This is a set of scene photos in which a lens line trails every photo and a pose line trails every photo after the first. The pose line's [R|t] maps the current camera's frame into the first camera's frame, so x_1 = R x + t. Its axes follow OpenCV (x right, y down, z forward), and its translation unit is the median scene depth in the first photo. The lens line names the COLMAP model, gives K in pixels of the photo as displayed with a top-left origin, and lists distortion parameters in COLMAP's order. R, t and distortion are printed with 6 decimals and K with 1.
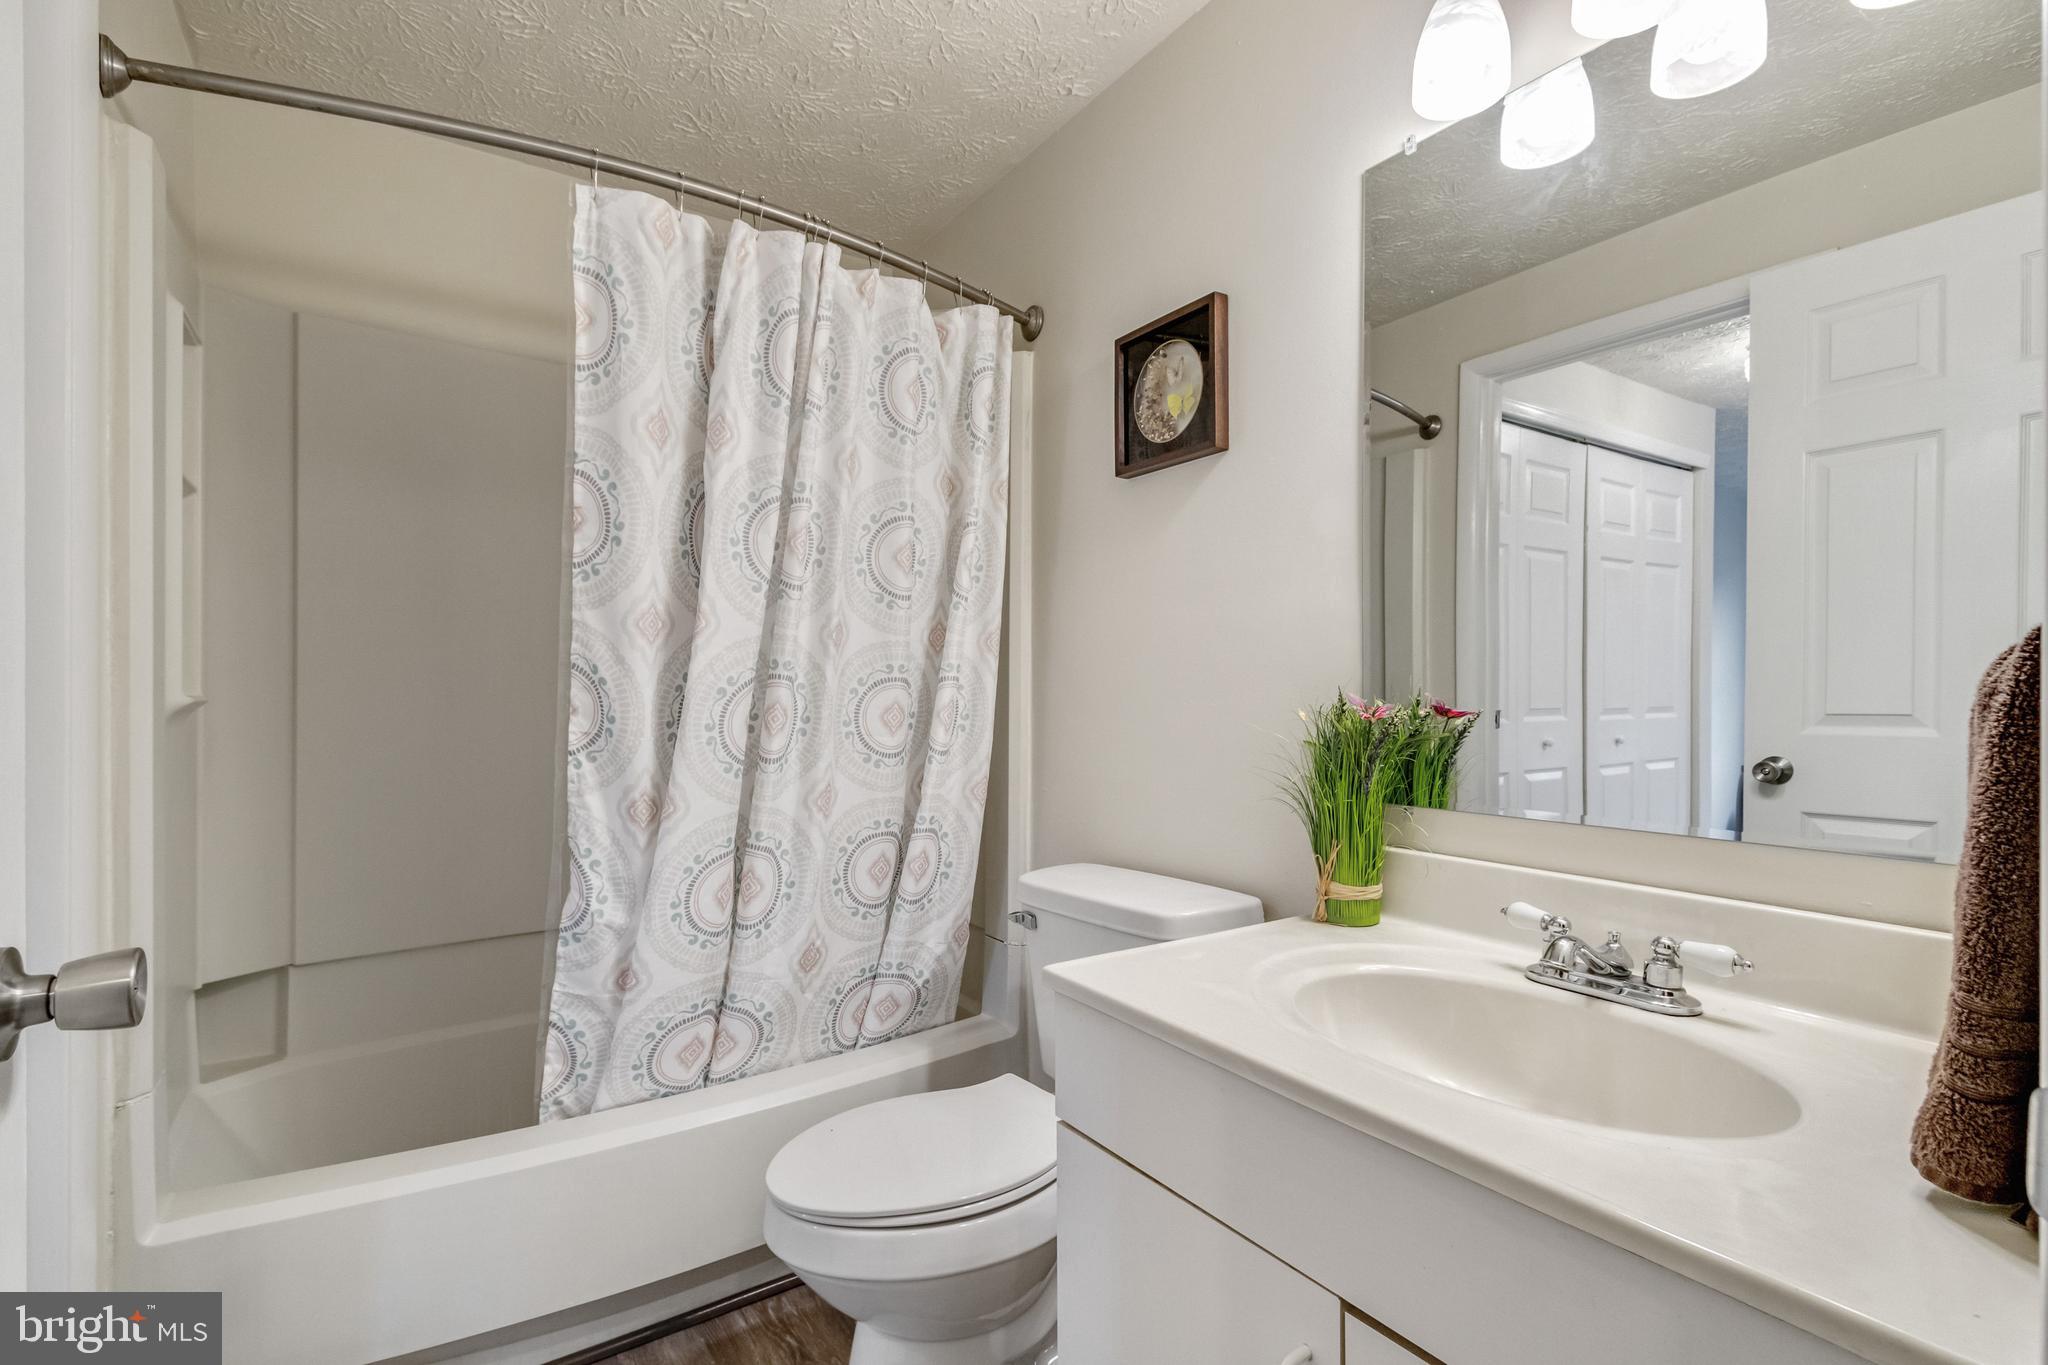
lens RADIAL K [[949.2, 0, 1016.8], [0, 949.2, 689.3], [0, 0, 1]] dist [0.008461, -0.000122]
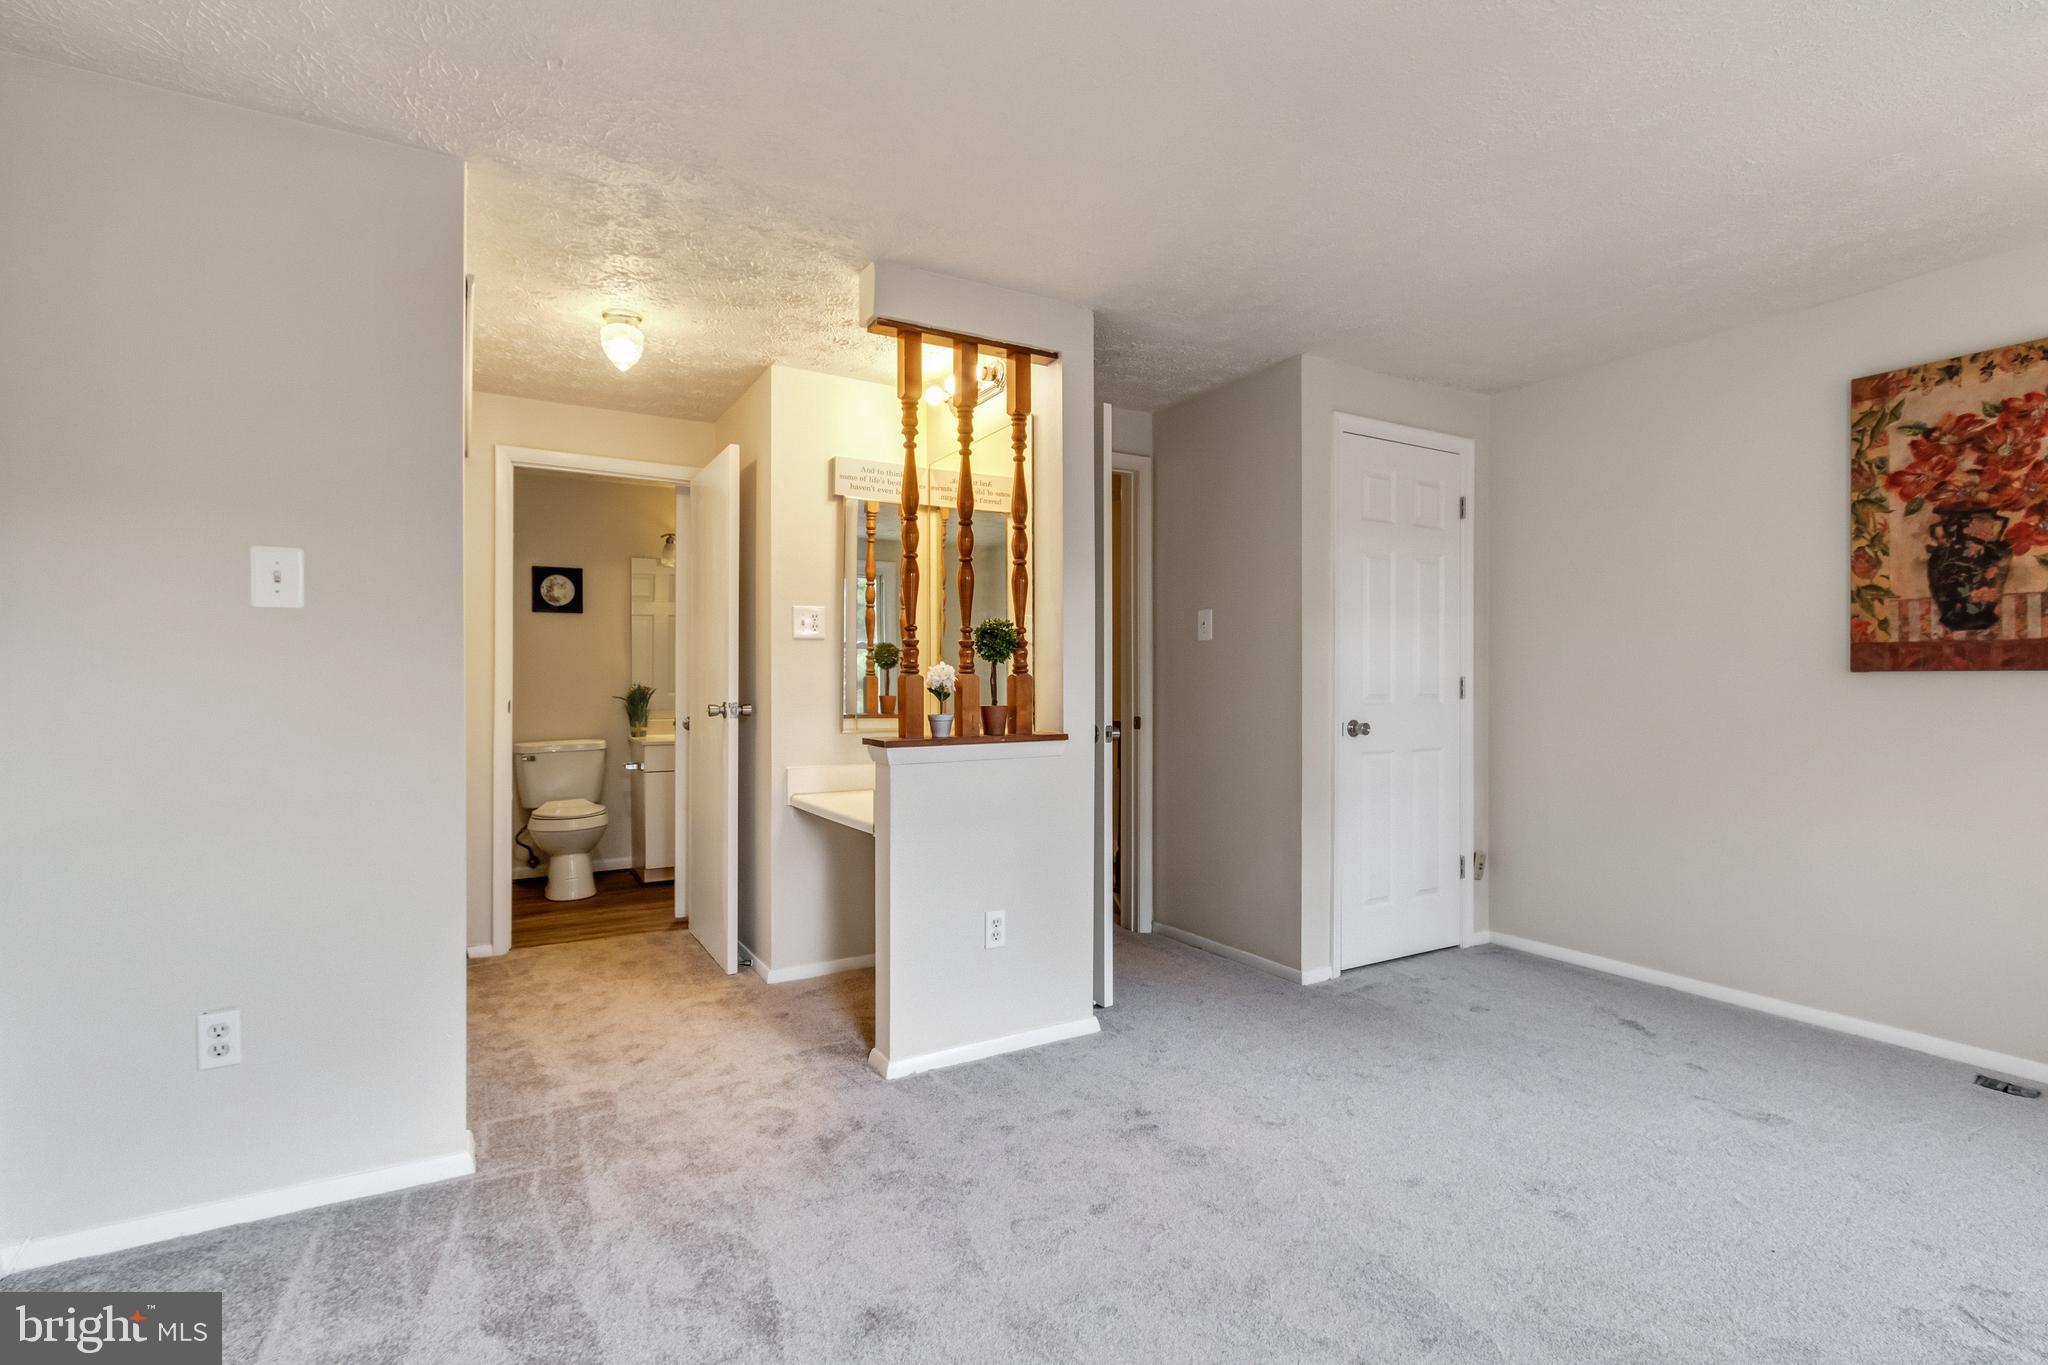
lens RADIAL K [[949.2, 0, 1016.8], [0, 949.2, 689.3], [0, 0, 1]] dist [0.008461, -0.000122]
pose [[0.058591, -0.002611, 0.998279, -3.257930], [-0.002633, 0.999993, 0.002770, 0.009814], [-0.998279, -0.002791, 0.058583, -0.811781]]
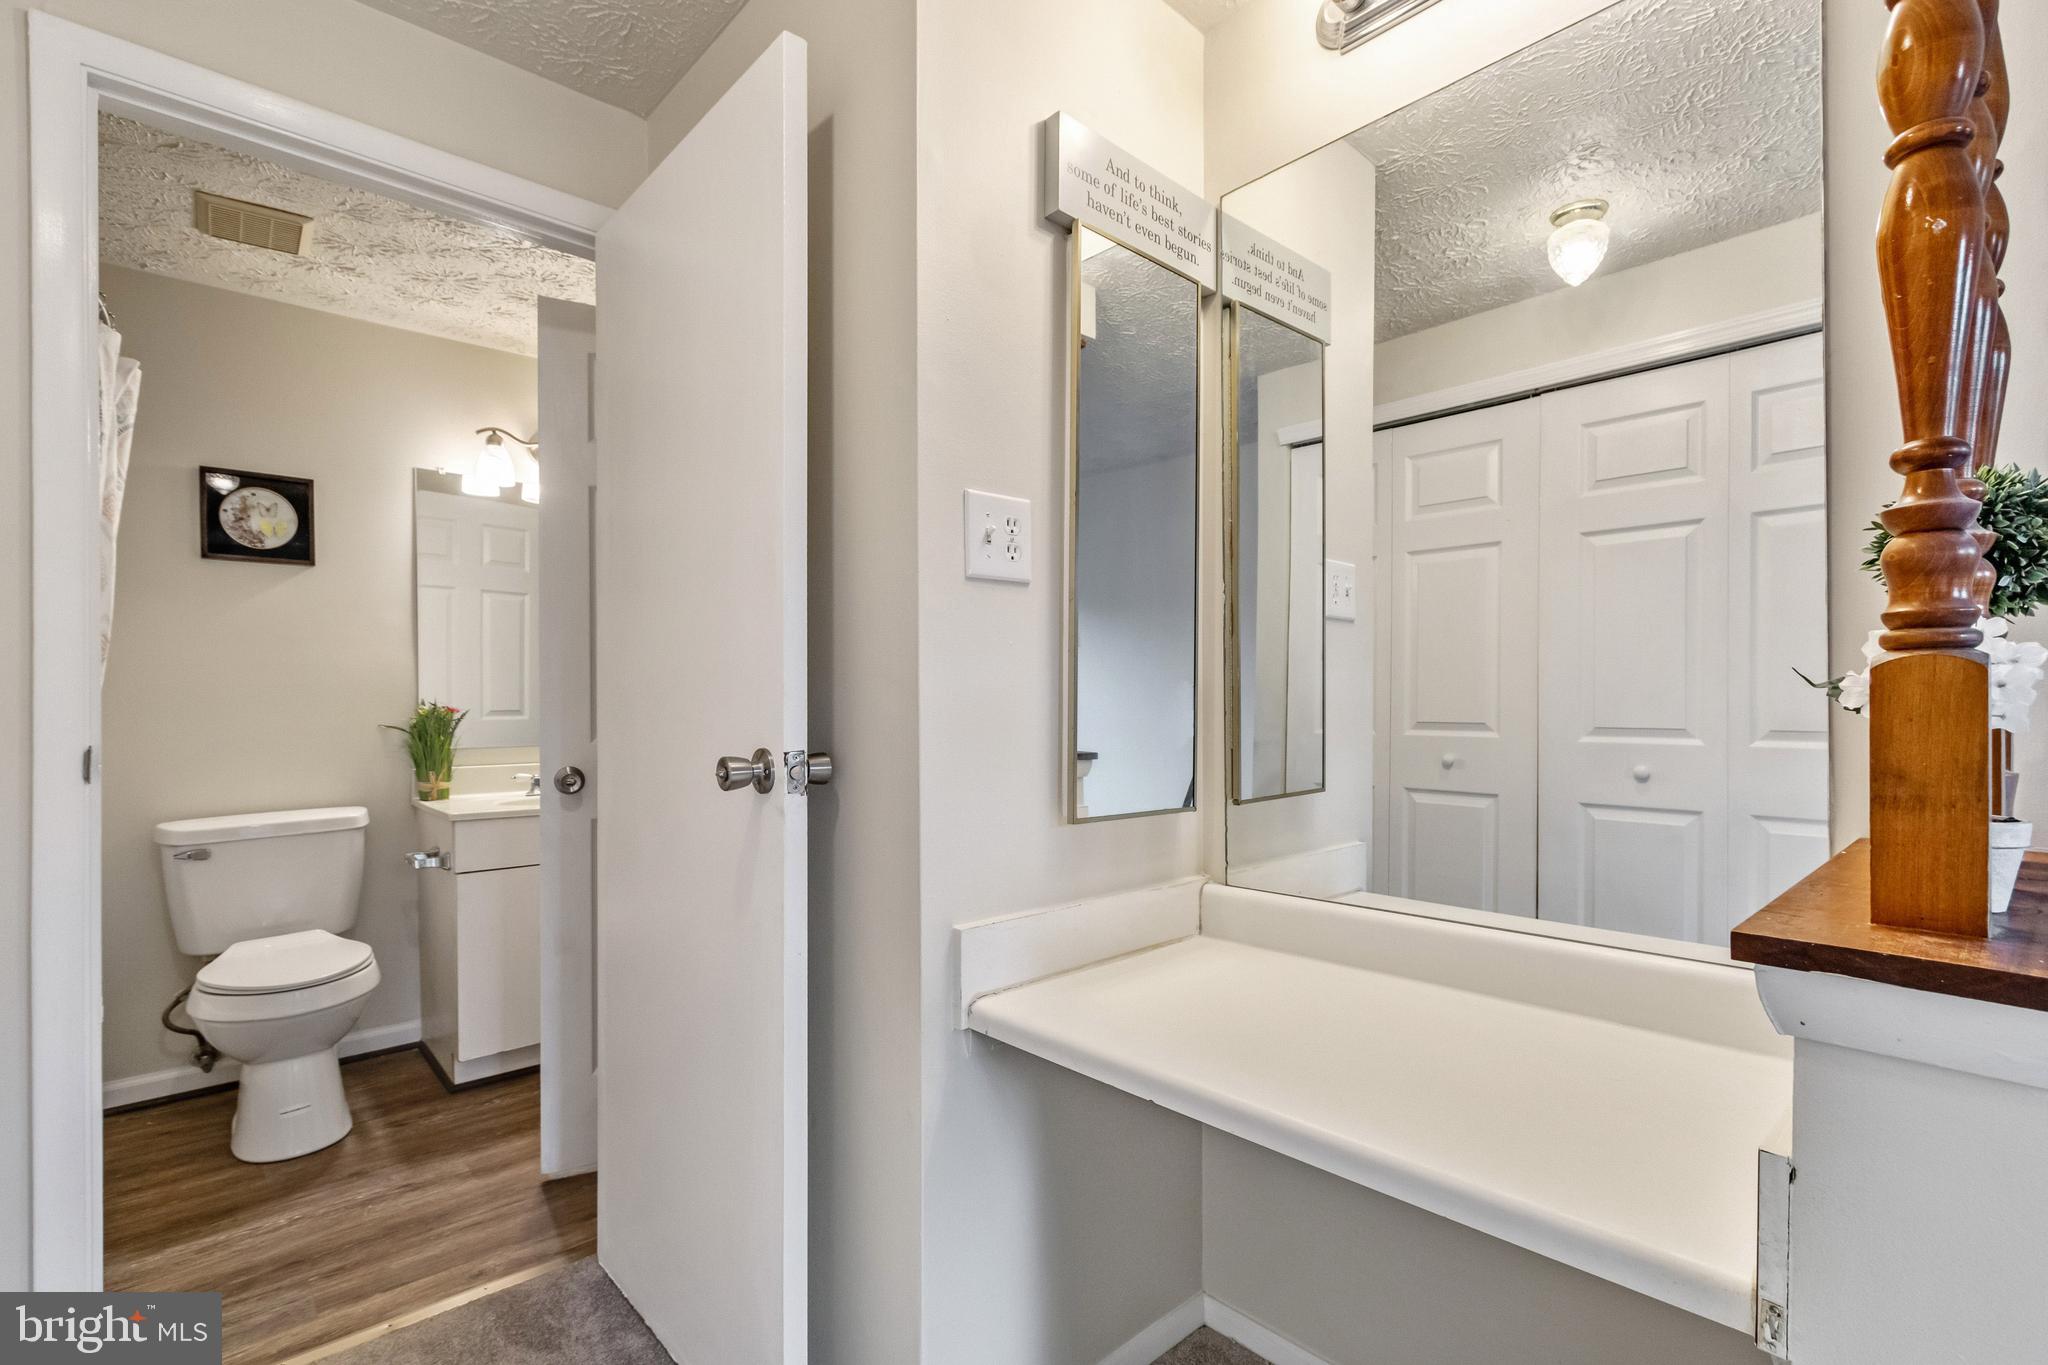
lens RADIAL K [[954.8, 0, 1021.7], [0, 954.8, 718.3], [0, 0, 1]] dist [0.009623, -0.000469]
pose [[-0.150434, -0.010979, 0.988559, -1.854794], [-0.002791, 0.999939, 0.010681, 0.012101], [-0.988616, -0.001153, -0.150456, -0.057764]]
